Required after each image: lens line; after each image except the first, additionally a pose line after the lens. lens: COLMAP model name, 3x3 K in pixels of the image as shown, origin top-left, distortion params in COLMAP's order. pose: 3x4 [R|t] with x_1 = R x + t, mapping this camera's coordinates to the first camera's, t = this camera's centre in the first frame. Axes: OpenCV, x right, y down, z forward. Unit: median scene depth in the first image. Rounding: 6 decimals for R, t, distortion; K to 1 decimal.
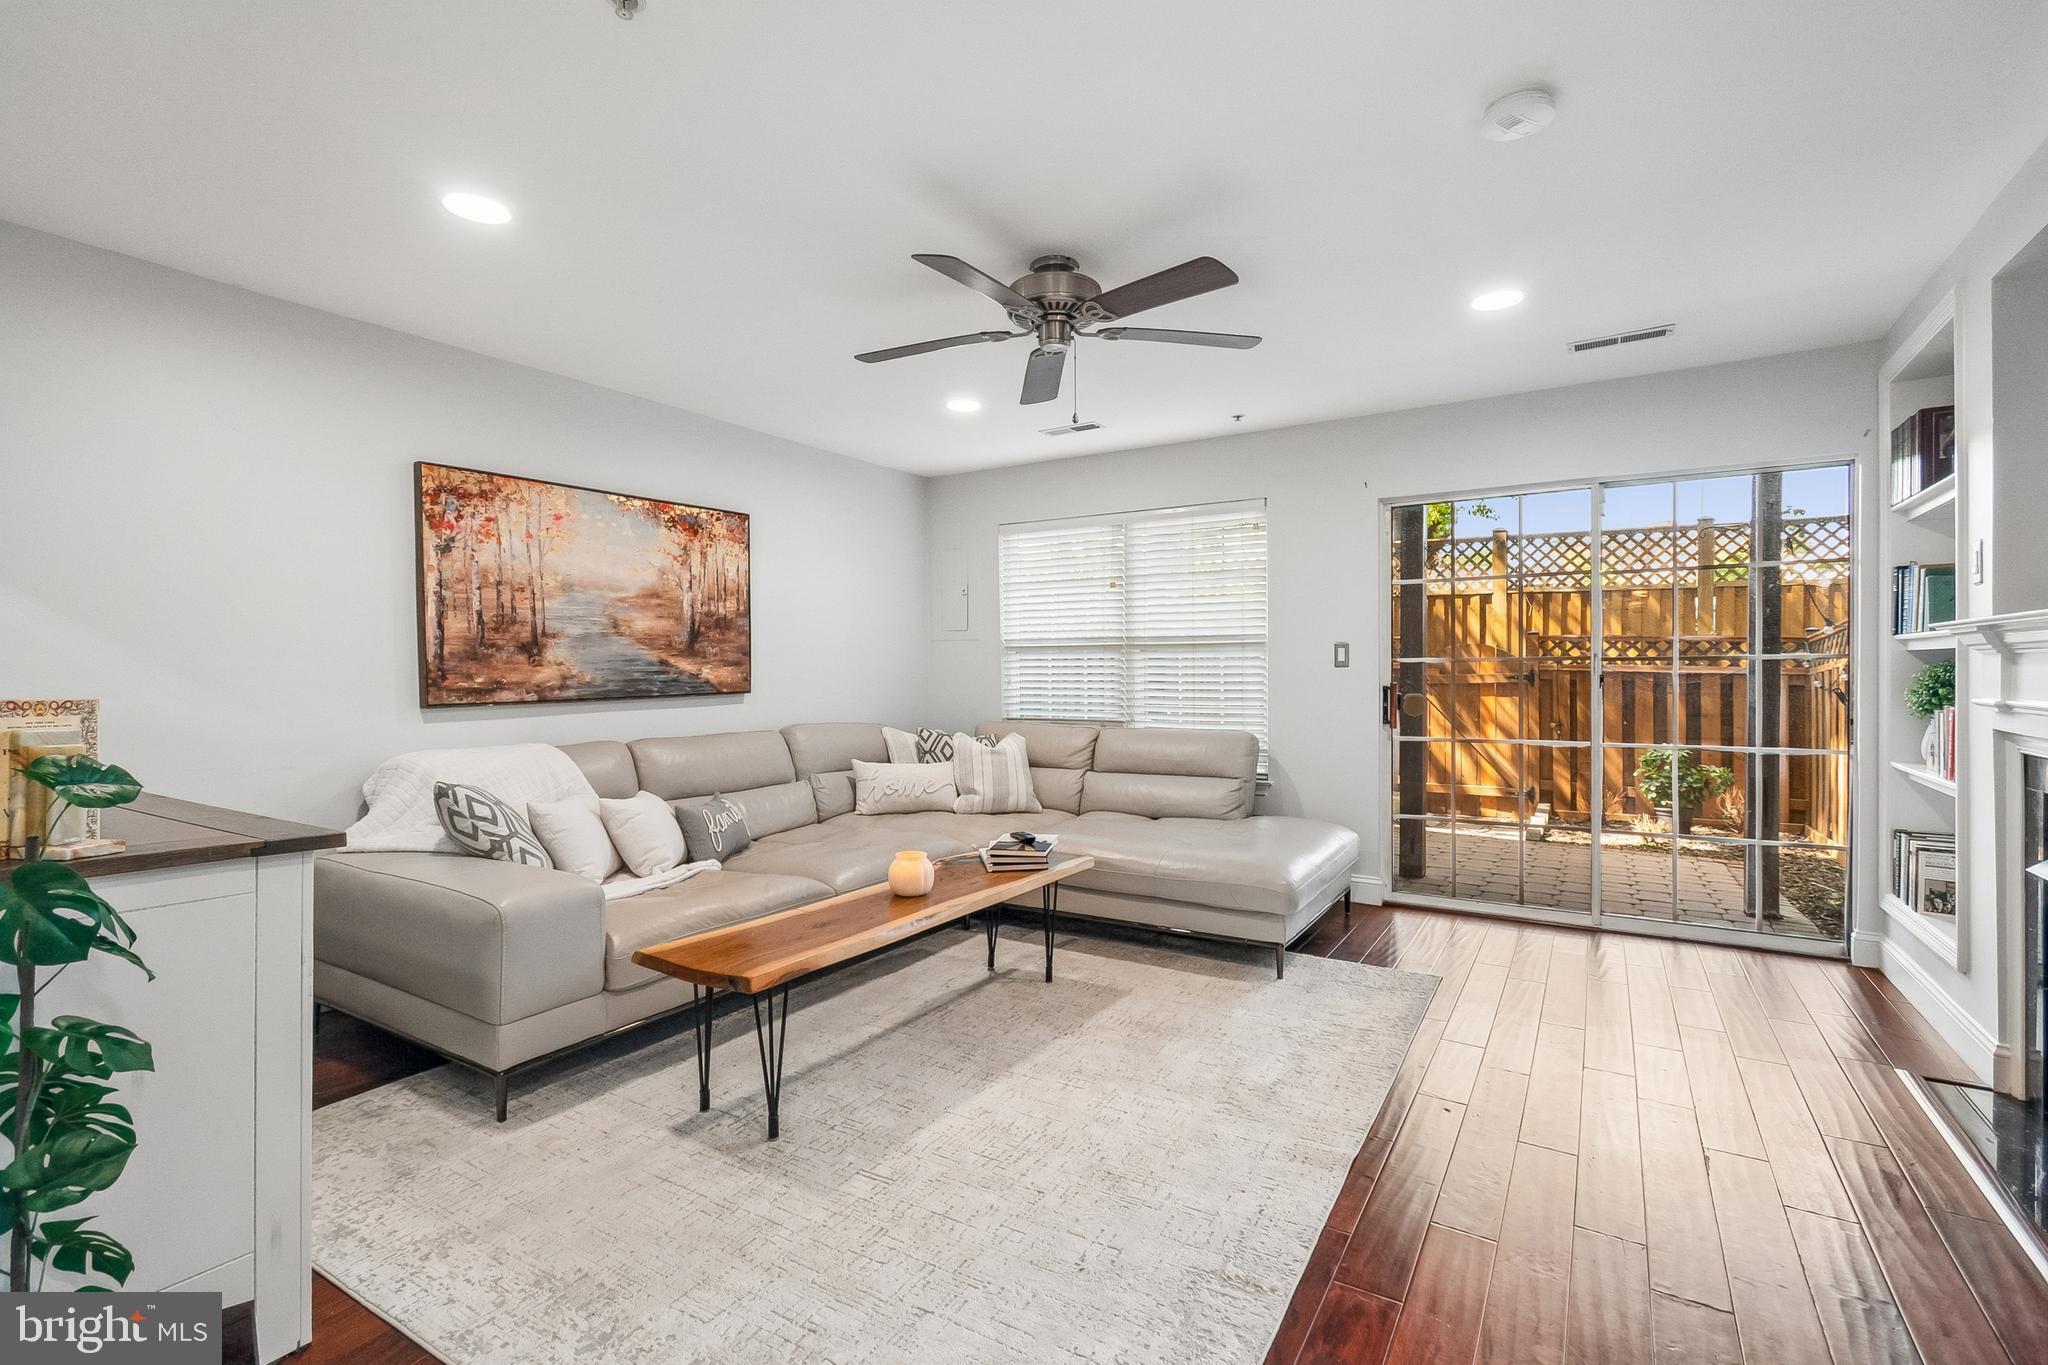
lens RADIAL K [[911.1, 0, 1025.9], [0, 911.1, 674.6], [0, 0, 1]] dist [0.005712, 0.000090]
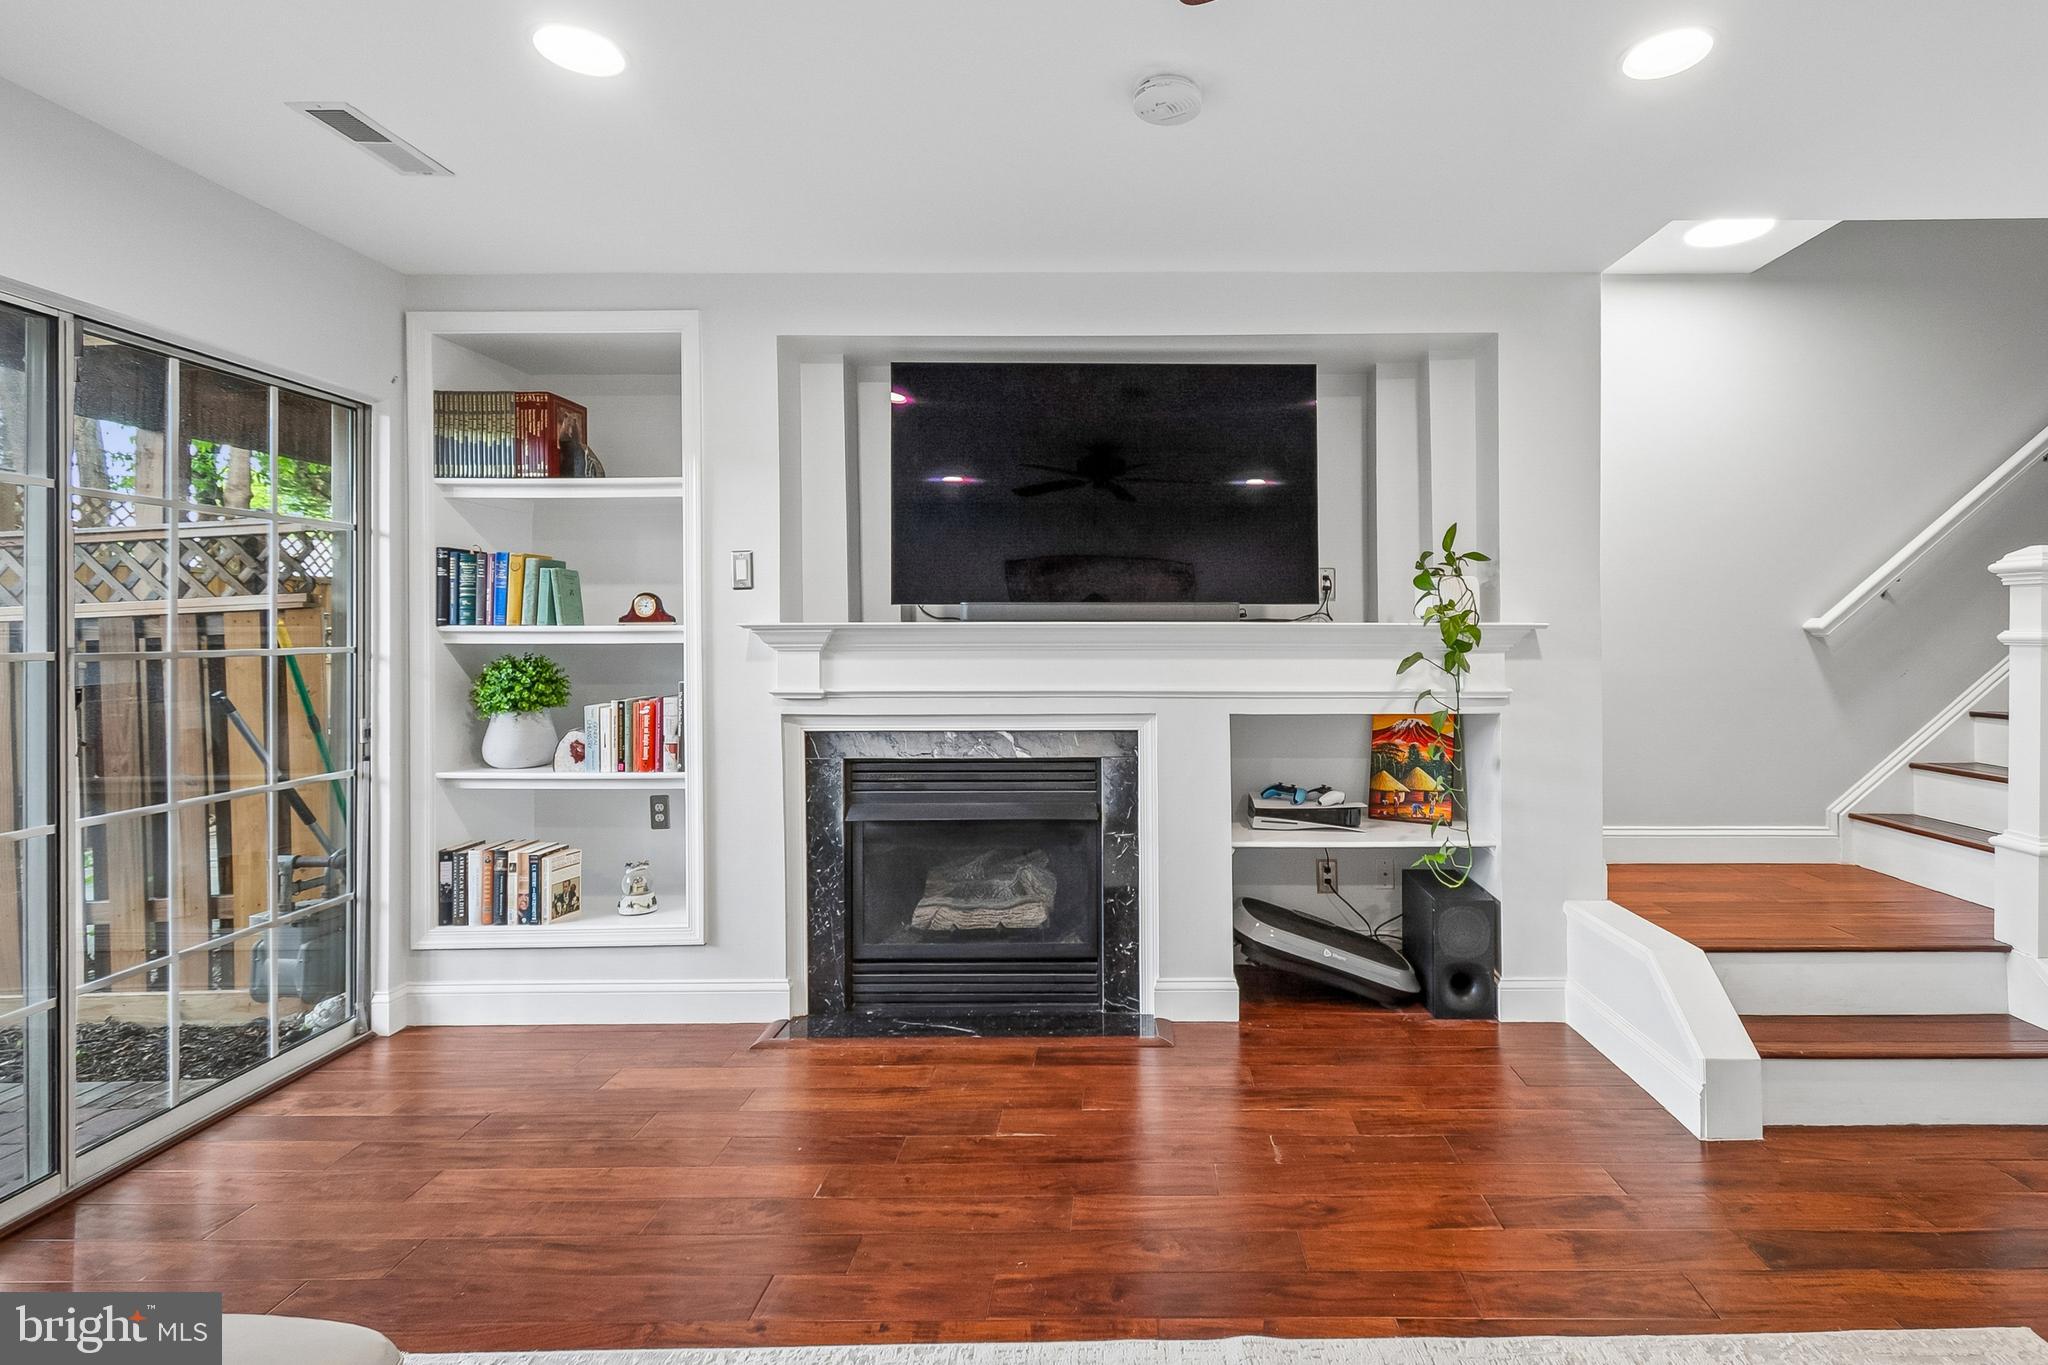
lens RADIAL K [[917.0, 0, 1027.2], [0, 917.0, 615.7], [0, 0, 1]] dist [0.004154, 0.000094]
pose [[-0.535573, 0.015006, 0.844356, -0.063564], [0.010012, 0.999885, -0.011419, -0.028217], [-0.844430, 0.002337, -0.535661, 0.742483]]
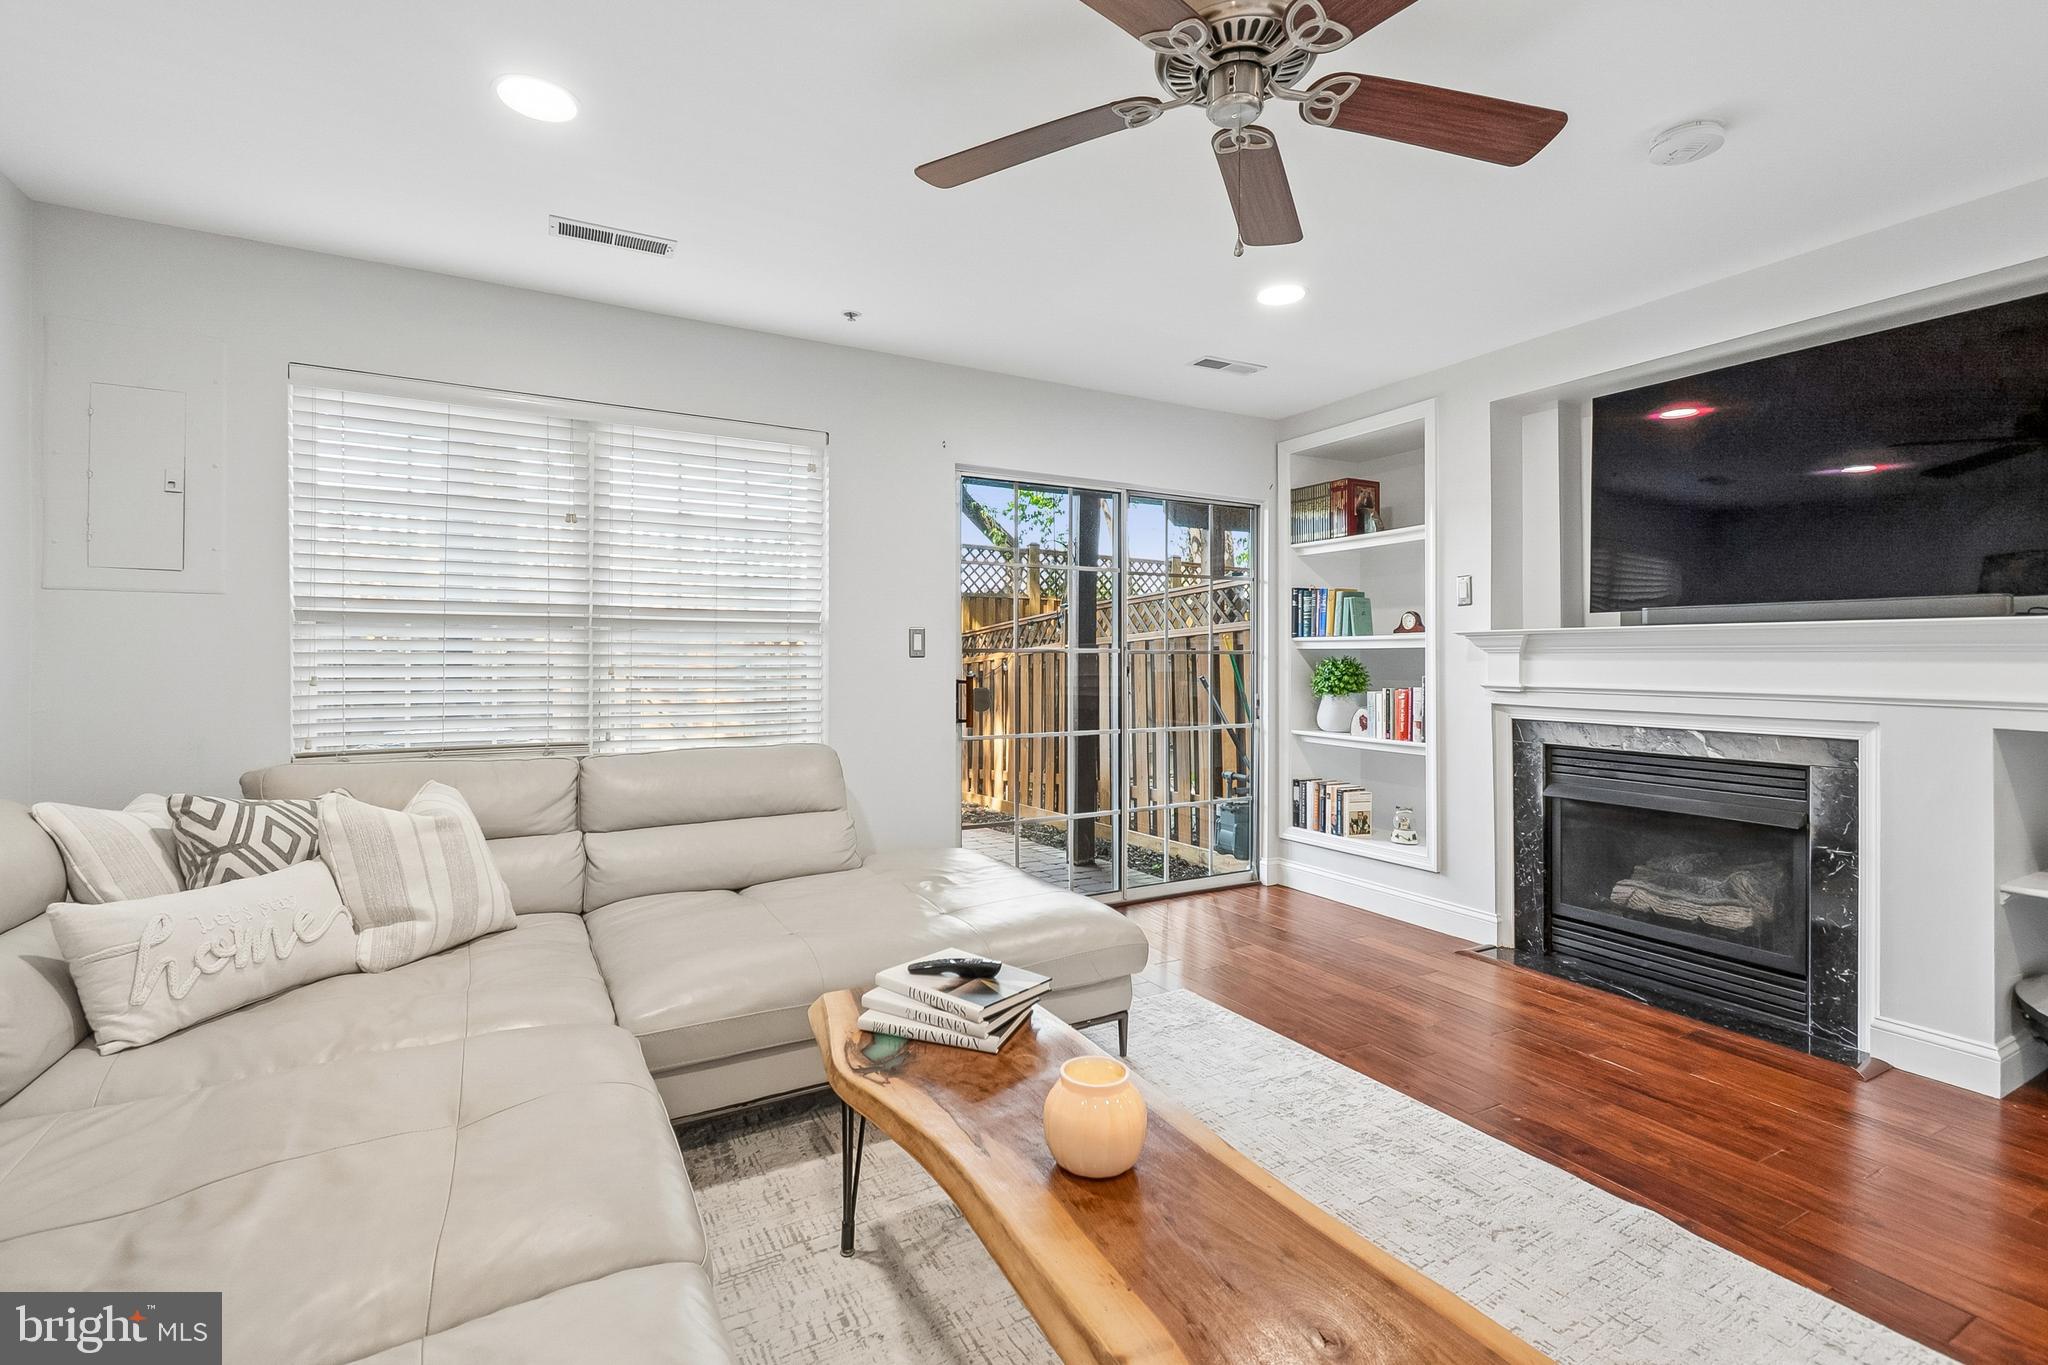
lens RADIAL K [[920.0, 0, 1028.9], [0, 920.0, 656.1], [0, 0, 1]] dist [-0.000684, -0.000393]
pose [[0.481531, 0.009306, 0.876380, -0.336349], [-0.000693, 0.999947, -0.010238, -0.001162], [-0.876429, 0.004322, 0.481512, 0.509517]]
